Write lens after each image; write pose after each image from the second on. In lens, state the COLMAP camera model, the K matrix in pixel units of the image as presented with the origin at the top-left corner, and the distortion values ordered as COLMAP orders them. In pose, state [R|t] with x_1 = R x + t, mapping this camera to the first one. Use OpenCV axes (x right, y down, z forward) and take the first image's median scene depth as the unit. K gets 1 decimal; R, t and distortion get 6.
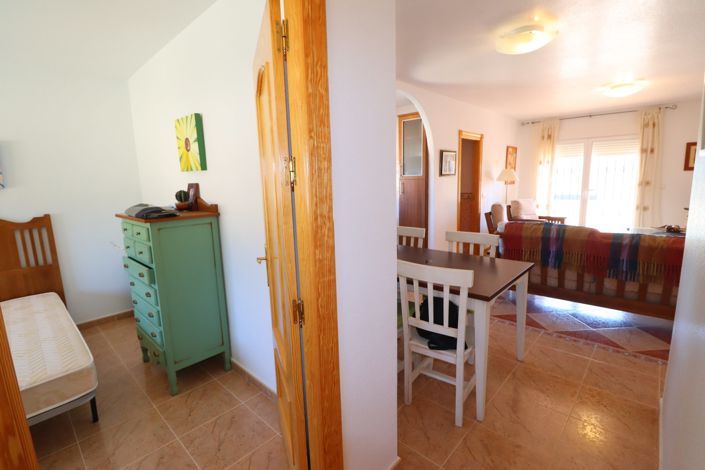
lens RADIAL K [[328.1, 0, 354.8], [0, 328.1, 232.9], [0, 0, 1]] dist [-0.015816, -0.001942]
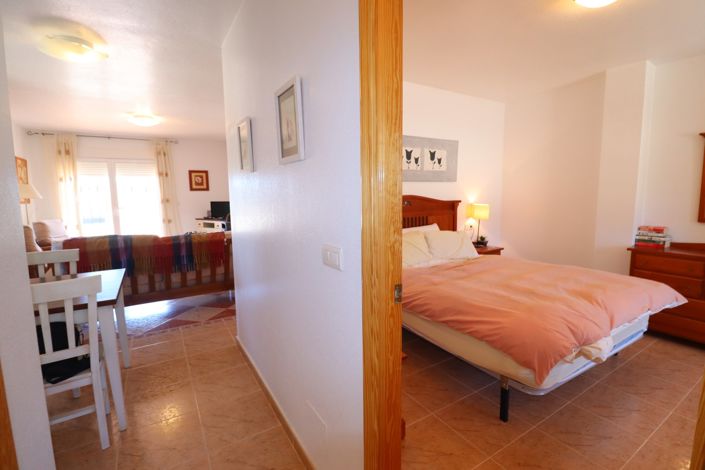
lens RADIAL K [[328.1, 0, 354.8], [0, 328.1, 232.9], [0, 0, 1]] dist [-0.015816, -0.001942]
pose [[0.263945, -0.091107, 0.960225, -0.134962], [0.159412, 0.985959, 0.049729, 0.024080], [-0.951273, 0.139945, 0.274762, -0.002685]]
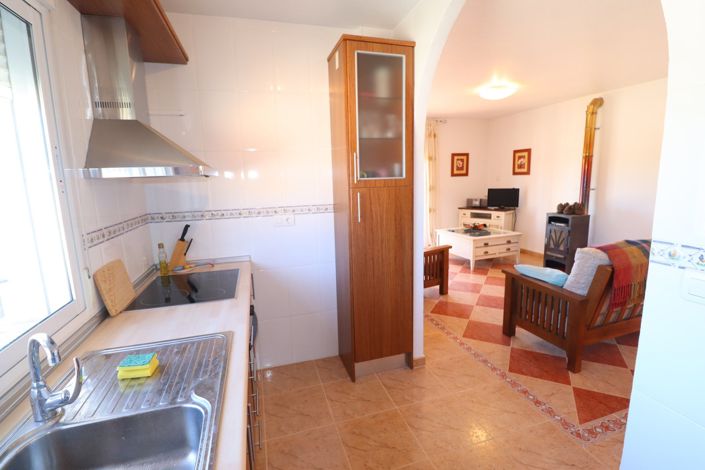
lens RADIAL K [[328.1, 0, 354.8], [0, 328.1, 232.9], [0, 0, 1]] dist [-0.015816, -0.001942]
pose [[0.499379, -0.128728, 0.856767, -0.263498], [0.149647, 0.986853, 0.061049, -0.132818], [-0.853362, 0.097726, 0.512078, 0.813558]]
